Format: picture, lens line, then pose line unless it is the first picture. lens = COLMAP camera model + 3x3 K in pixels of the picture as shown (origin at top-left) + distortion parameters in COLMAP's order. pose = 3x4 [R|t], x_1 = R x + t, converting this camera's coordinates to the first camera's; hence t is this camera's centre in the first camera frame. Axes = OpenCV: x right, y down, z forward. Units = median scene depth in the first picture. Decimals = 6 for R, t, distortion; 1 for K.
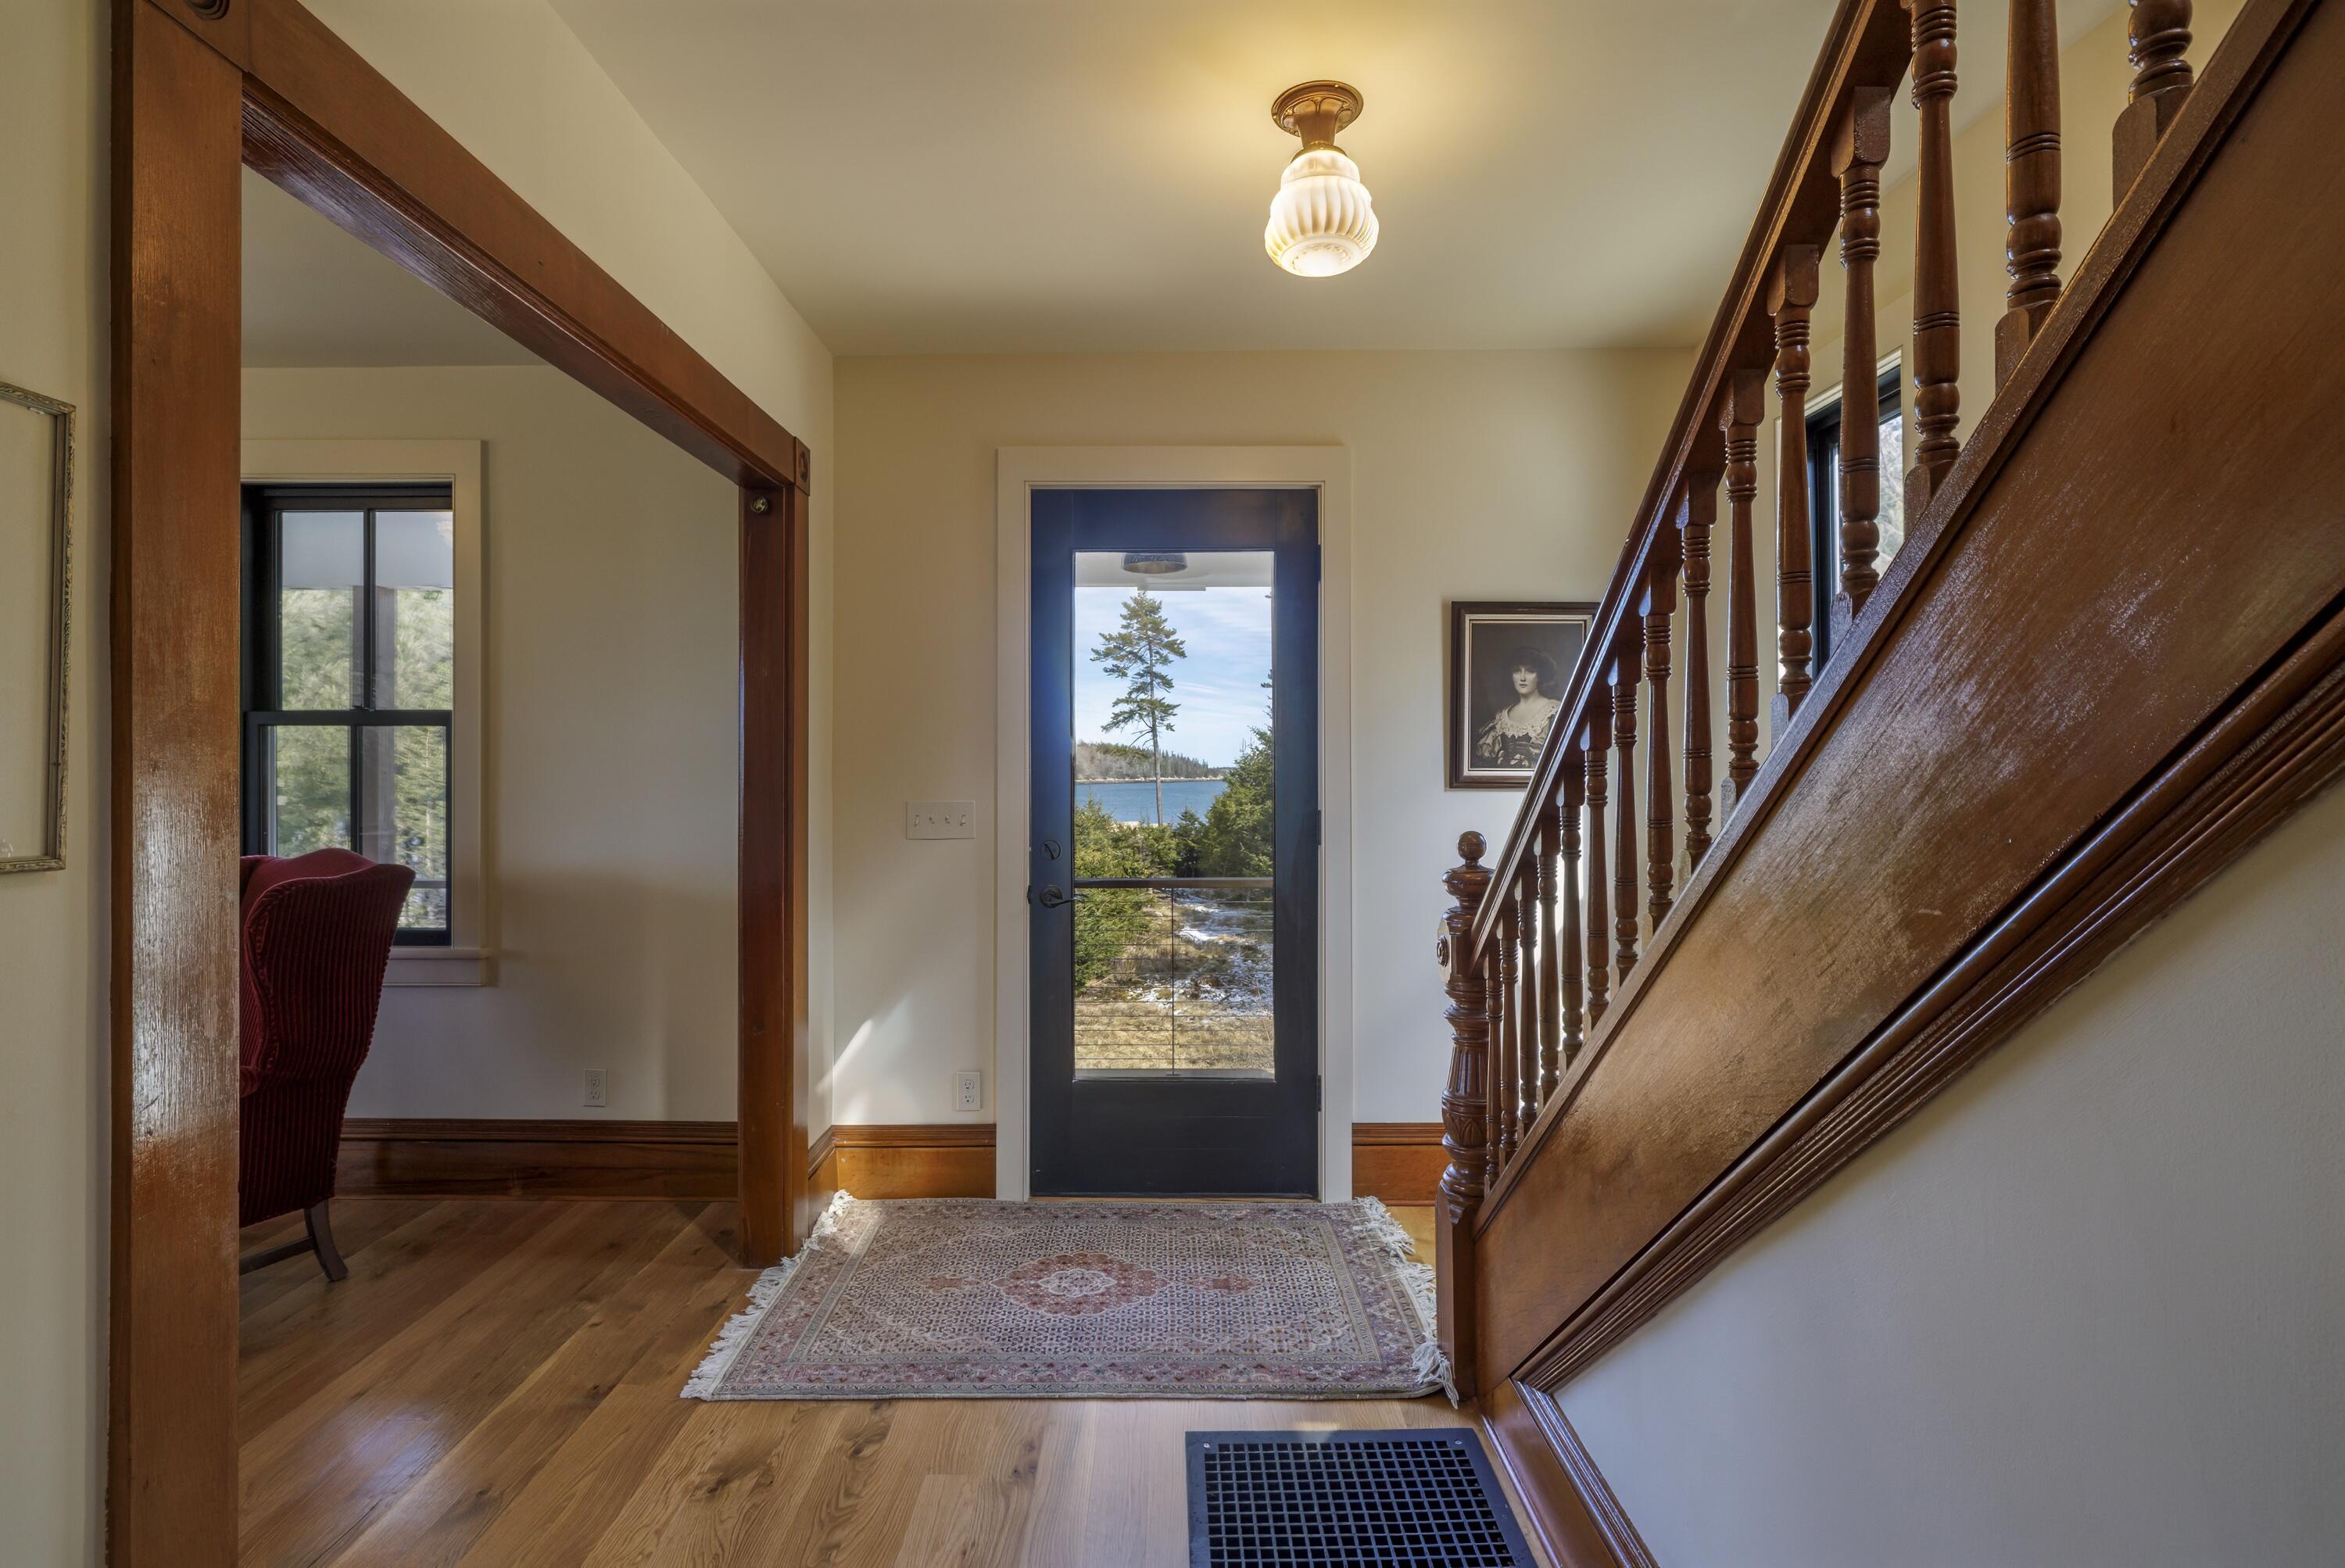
lens RADIAL K [[1133.0, 0, 1164.7], [0, 1133.0, 771.7], [0, 0, 1]] dist [-0.000063, 0.000055]
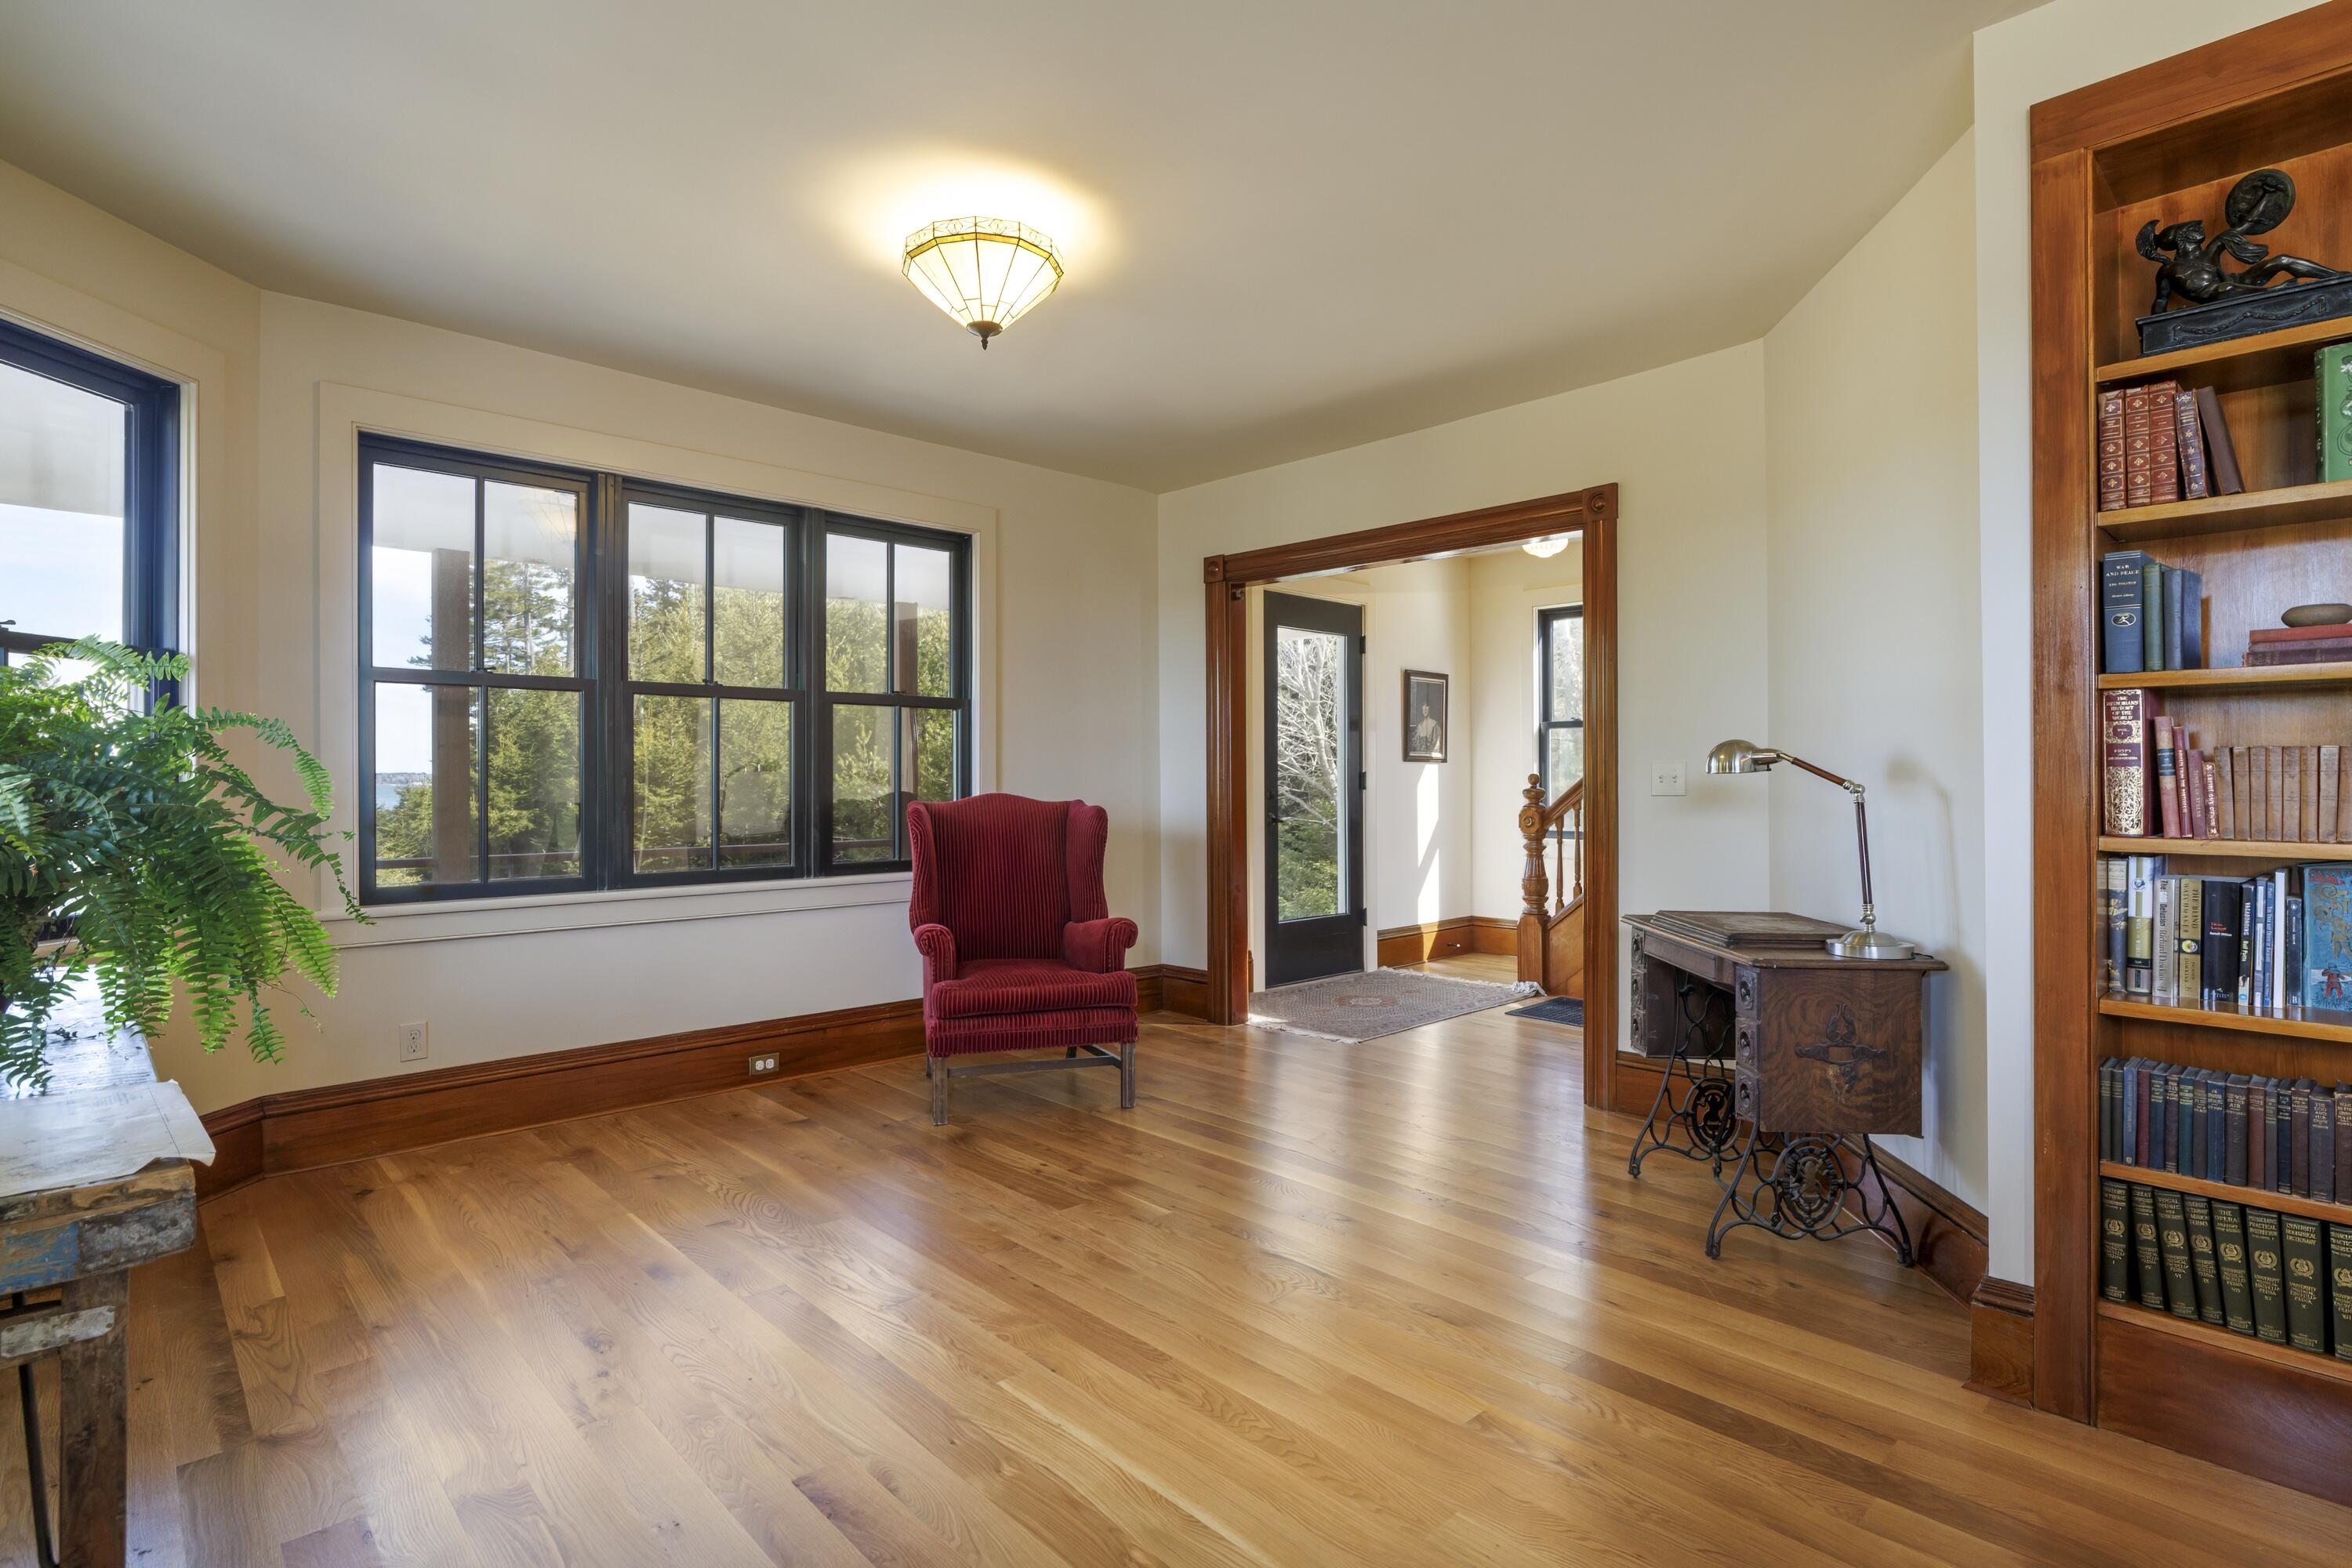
lens RADIAL K [[1136.4, 0, 1184.9], [0, 1136.4, 777.8], [0, 0, 1]] dist [-0.000063, 0.000055]
pose [[0.719986, 0.000162, 0.693988, -1.436436], [0.001273, 0.999998, -0.001554, 0.046607], [-0.693987, 0.002002, 0.719985, -0.194789]]
